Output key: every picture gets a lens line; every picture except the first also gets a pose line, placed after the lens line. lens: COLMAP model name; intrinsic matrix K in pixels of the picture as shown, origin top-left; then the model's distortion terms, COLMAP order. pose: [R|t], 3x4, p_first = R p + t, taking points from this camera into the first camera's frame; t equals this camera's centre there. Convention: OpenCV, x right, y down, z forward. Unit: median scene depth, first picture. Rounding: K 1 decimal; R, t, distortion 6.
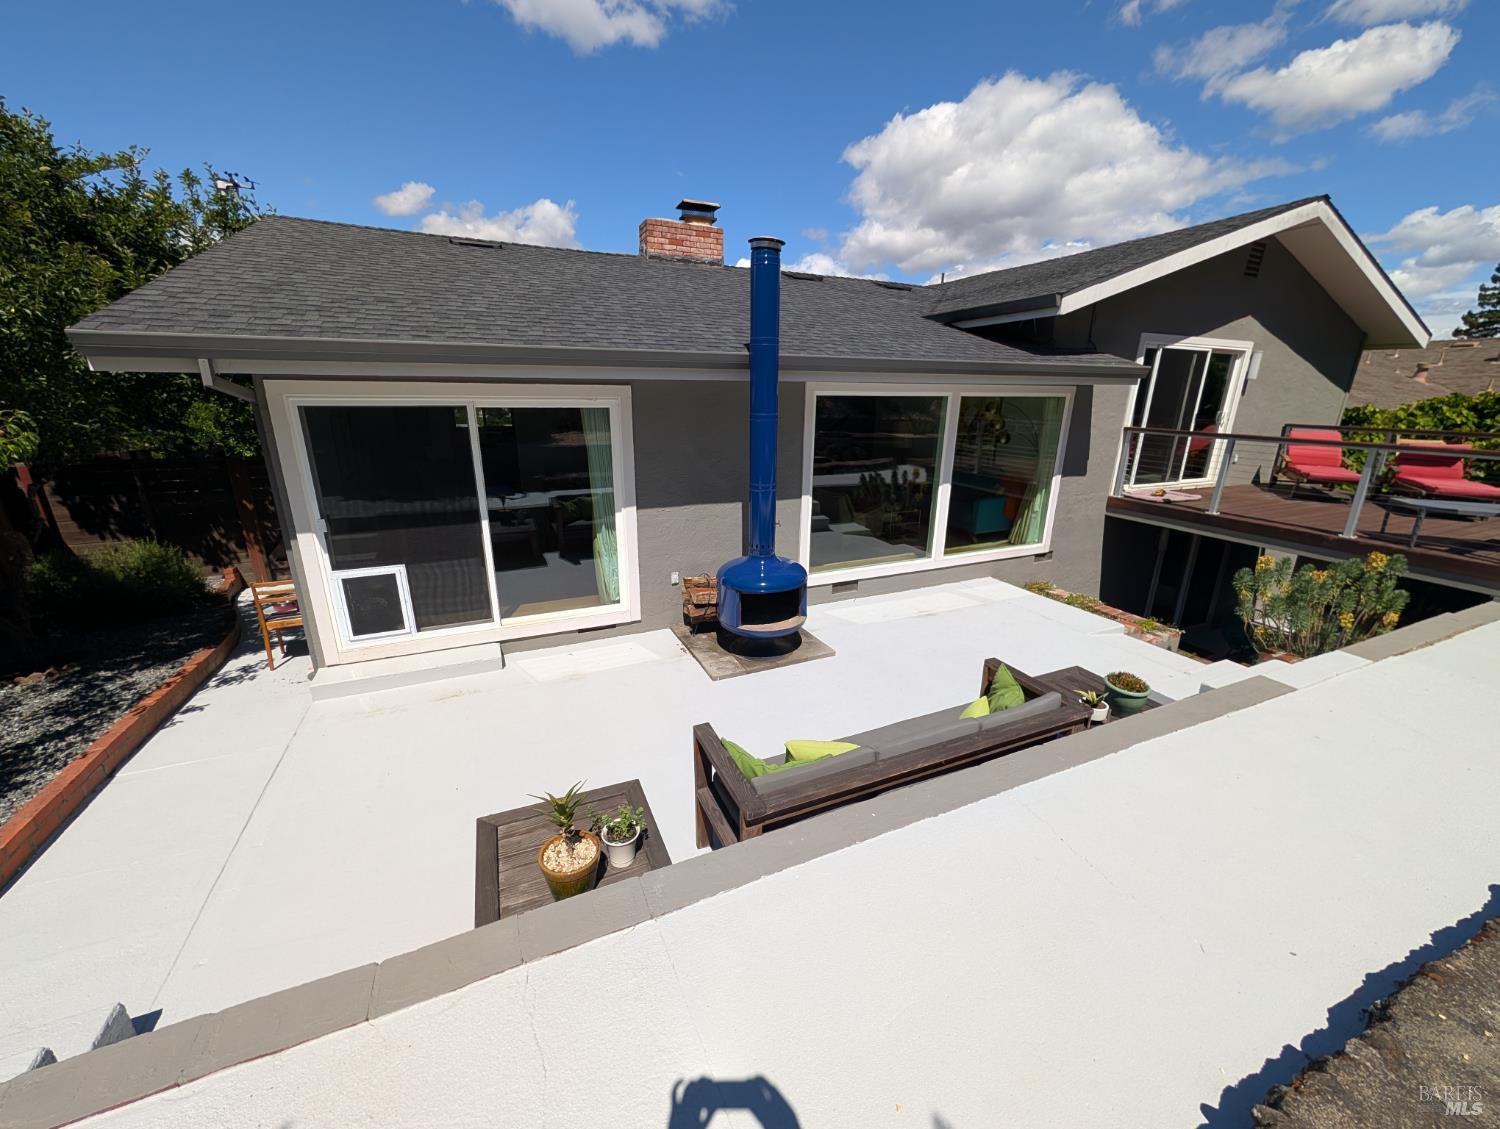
lens RADIAL K [[574.6, 0, 757.6], [0, 574.6, 562.3], [0, 0, 1]] dist [0.001580, 0.000343]
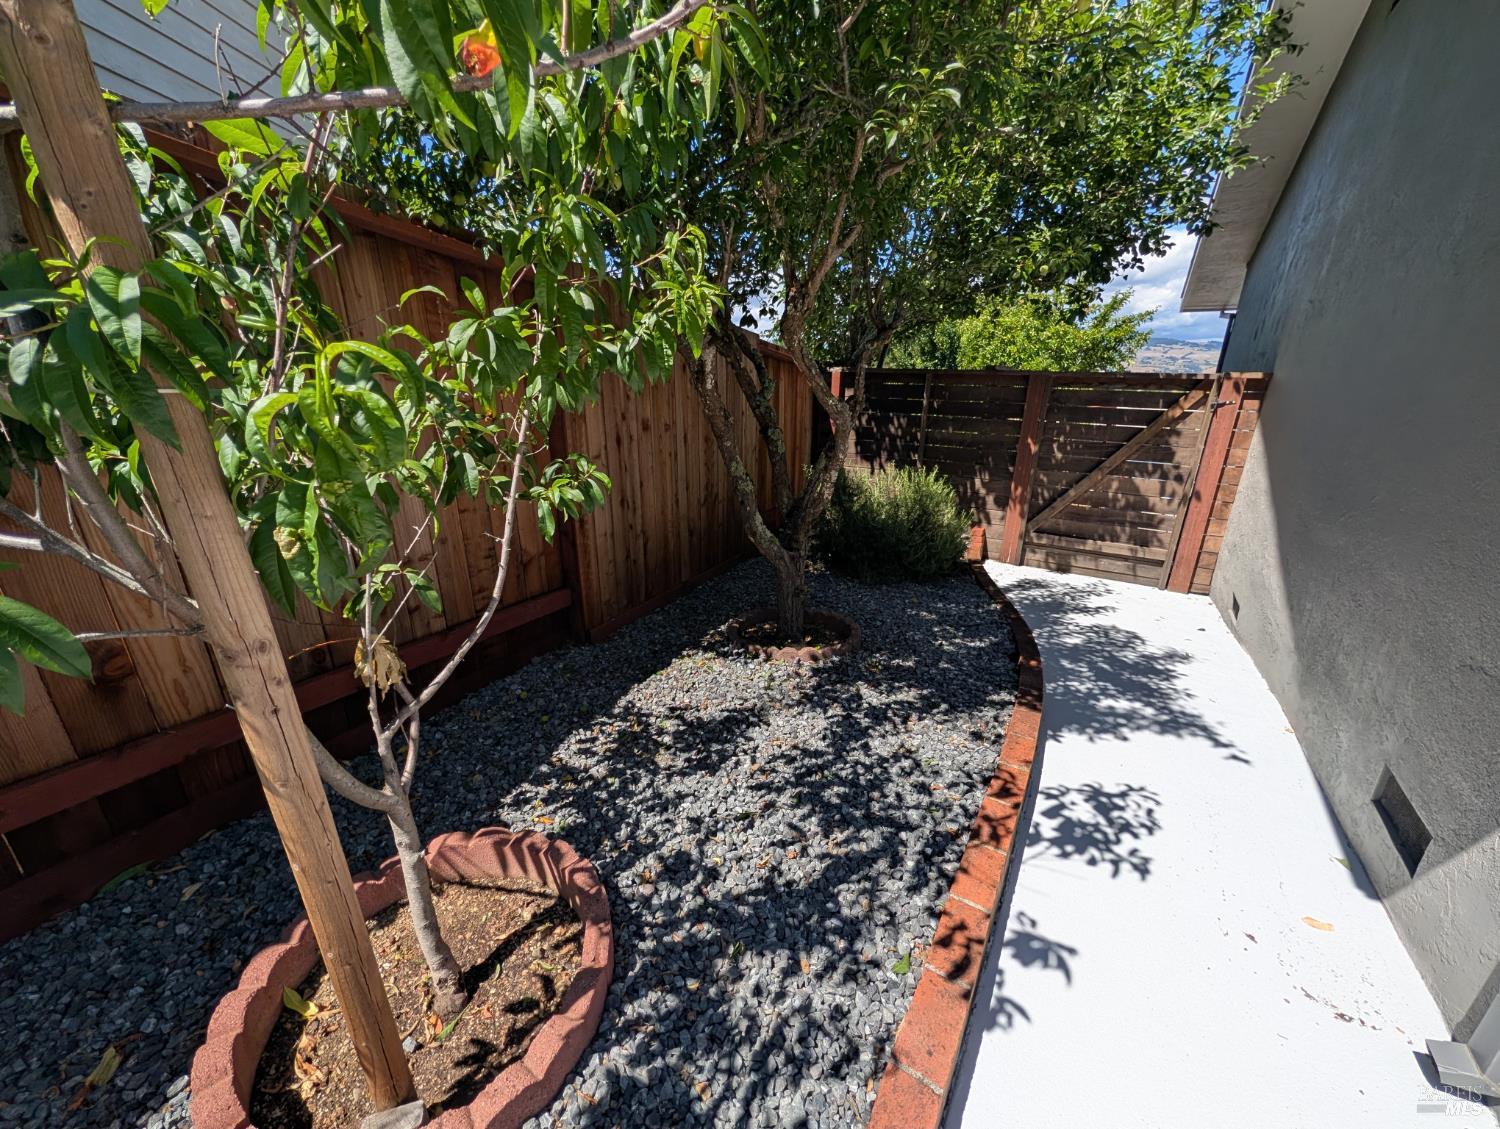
lens RADIAL K [[574.6, 0, 751.8], [0, 574.6, 575.6], [0, 0, 1]] dist [0.001580, 0.000343]
pose [[0.527853, 0.274540, -0.803741, -0.777830], [-0.247729, 0.954935, 0.163490, 0.031305], [0.812405, 0.112811, 0.572077, 0.585961]]
